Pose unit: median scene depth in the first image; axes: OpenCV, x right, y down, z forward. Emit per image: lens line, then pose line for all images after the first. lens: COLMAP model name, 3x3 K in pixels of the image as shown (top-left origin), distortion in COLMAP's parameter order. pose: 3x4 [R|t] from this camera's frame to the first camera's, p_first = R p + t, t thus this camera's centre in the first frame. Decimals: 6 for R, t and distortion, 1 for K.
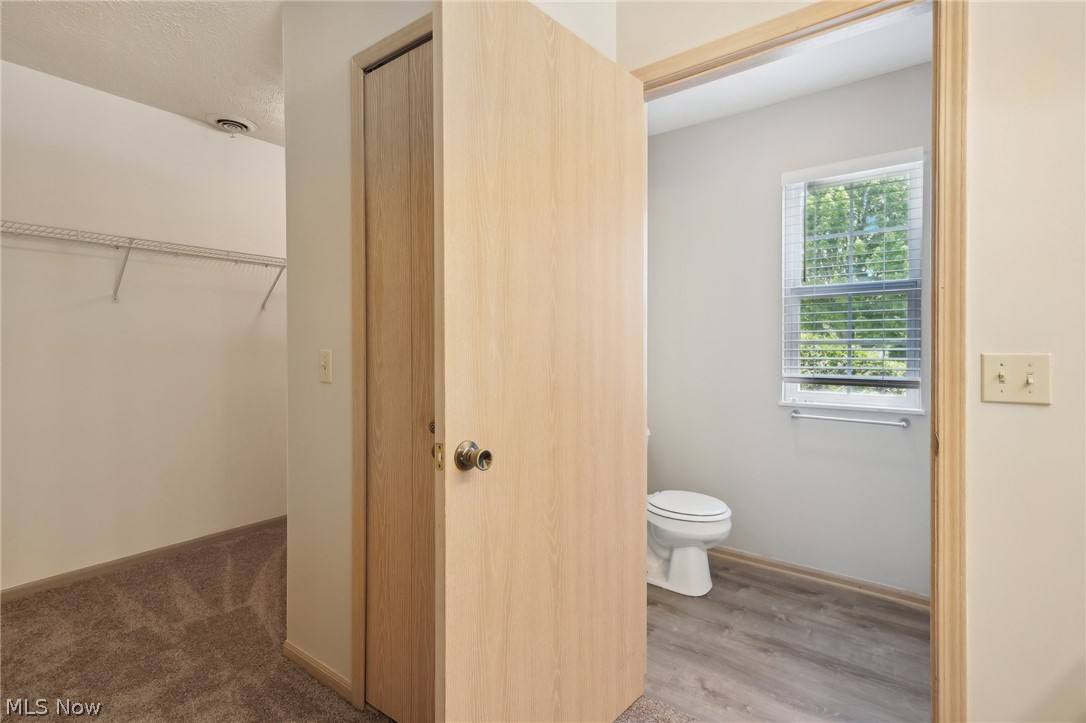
lens RADIAL K [[507.1, 0, 536.1], [0, 507.1, 350.9], [0, 0, 1]] dist [-0.000109, 0.000484]
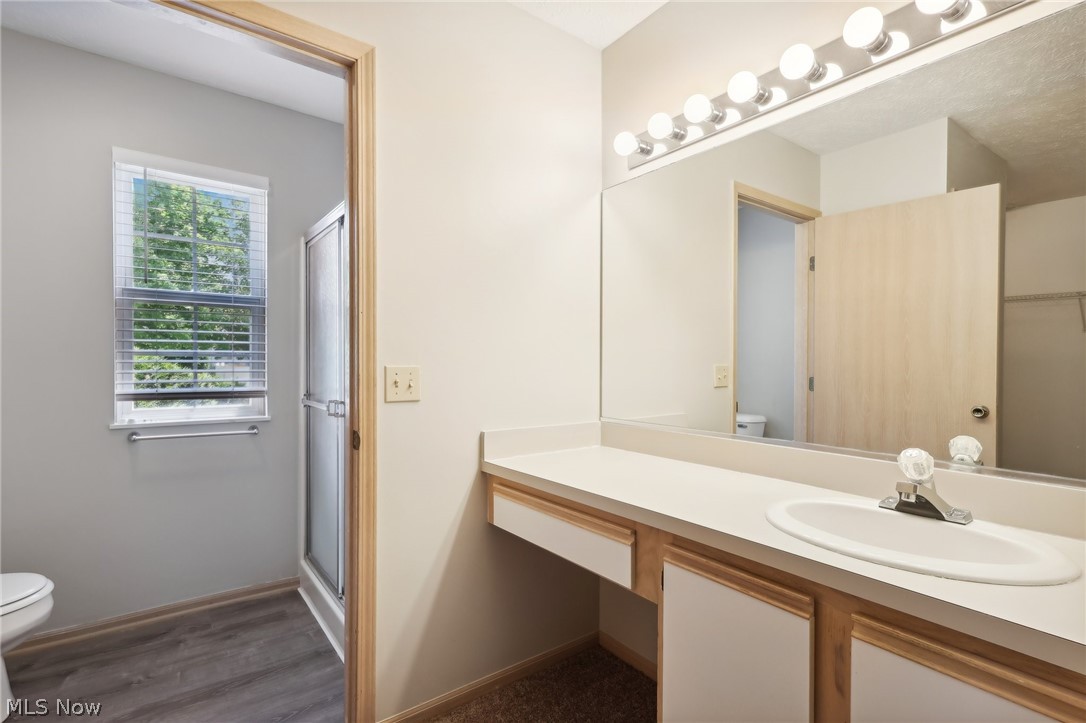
lens RADIAL K [[499.4, 0, 541.1], [0, 499.4, 367.1], [0, 0, 1]] dist [0.005674, 0.000493]
pose [[0.271696, -0.005752, 0.962366, -0.125651], [-0.002862, 0.999973, 0.006785, -0.000462], [-0.962379, -0.004598, 0.271672, 0.124347]]
